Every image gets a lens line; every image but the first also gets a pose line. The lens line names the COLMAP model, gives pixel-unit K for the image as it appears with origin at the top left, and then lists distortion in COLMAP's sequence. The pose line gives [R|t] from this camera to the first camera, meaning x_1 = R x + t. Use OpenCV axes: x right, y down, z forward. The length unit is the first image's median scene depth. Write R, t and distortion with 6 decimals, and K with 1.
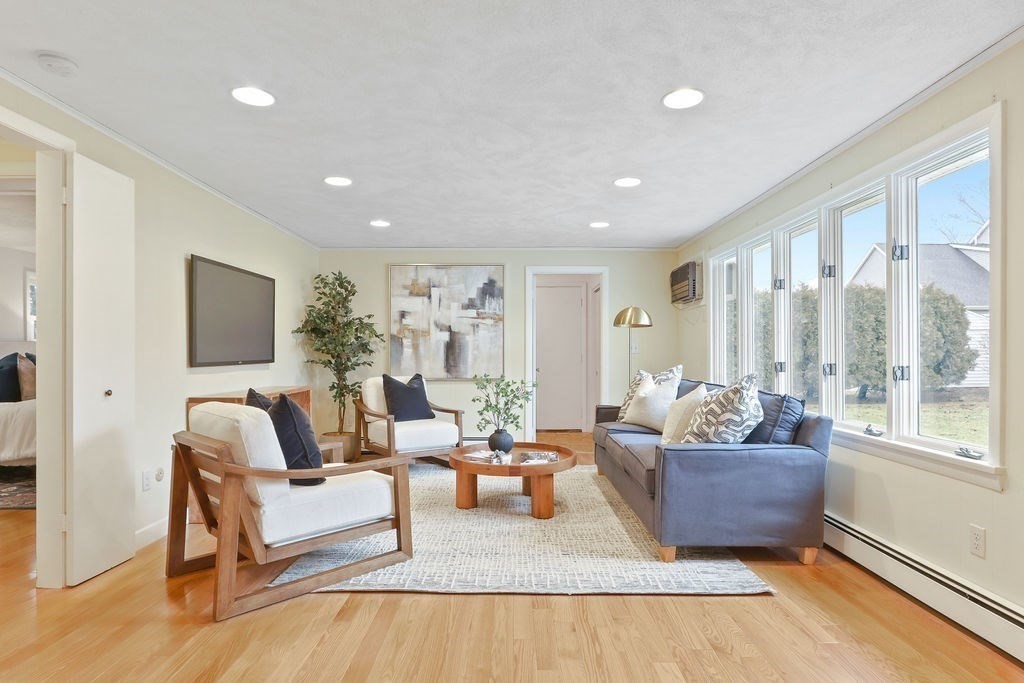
lens RADIAL K [[567.9, 0, 507.7], [0, 567.9, 355.9], [0, 0, 1]] dist [-0.006420, 0.003018]
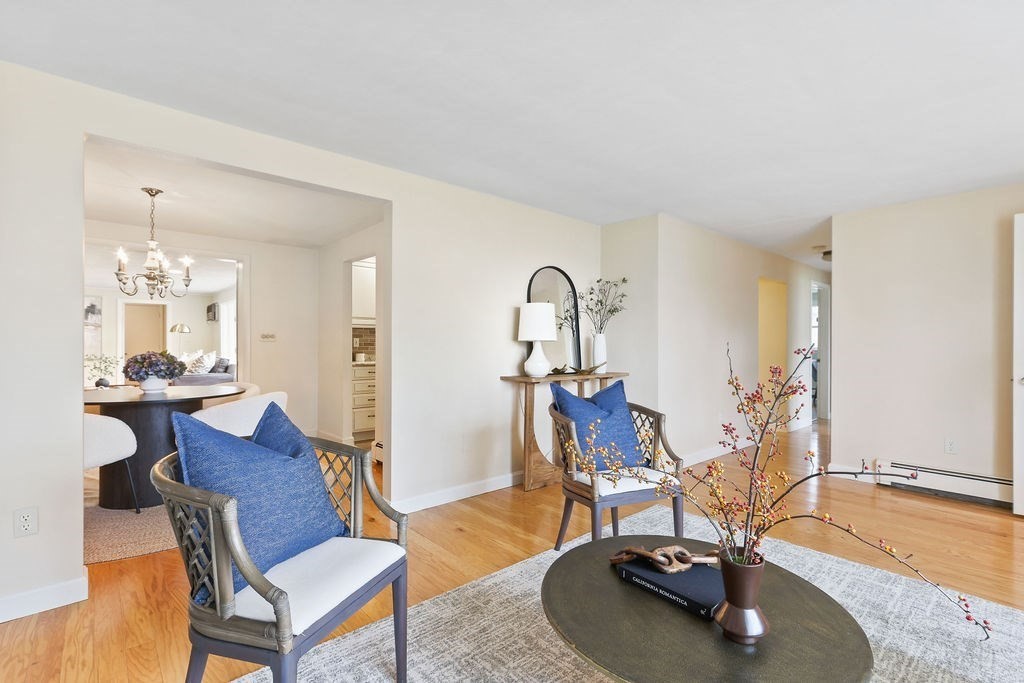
lens RADIAL K [[473.9, 0, 507.8], [0, 473.9, 343.2], [0, 0, 1]] dist [-0.004043, 0.004850]
pose [[0.752094, 0.000993, 0.659055, -0.057762], [0.004186, 0.999971, -0.006283, 0.011028], [-0.659043, 0.007485, 0.752068, -2.061539]]
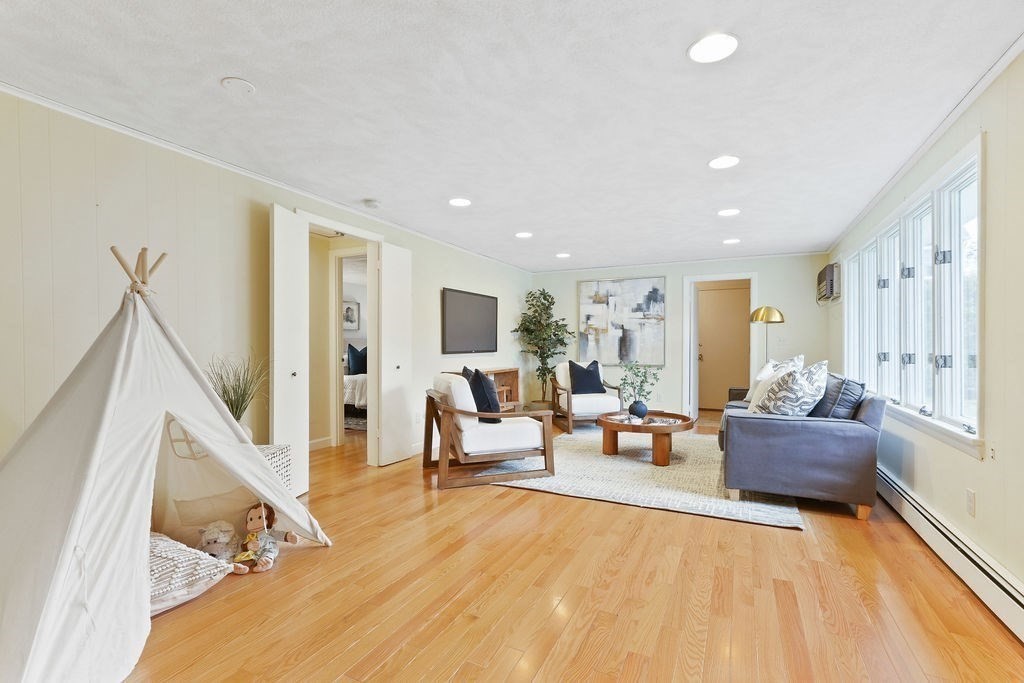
lens RADIAL K [[473.9, 0, 505.3], [0, 473.9, 347.1], [0, 0, 1]] dist [-0.004043, 0.004850]
pose [[0.898477, -0.000924, -0.439020, 0.280616], [-0.000079, 0.999997, -0.002268, 0.003022], [0.439021, 0.002072, 0.898474, -0.233515]]
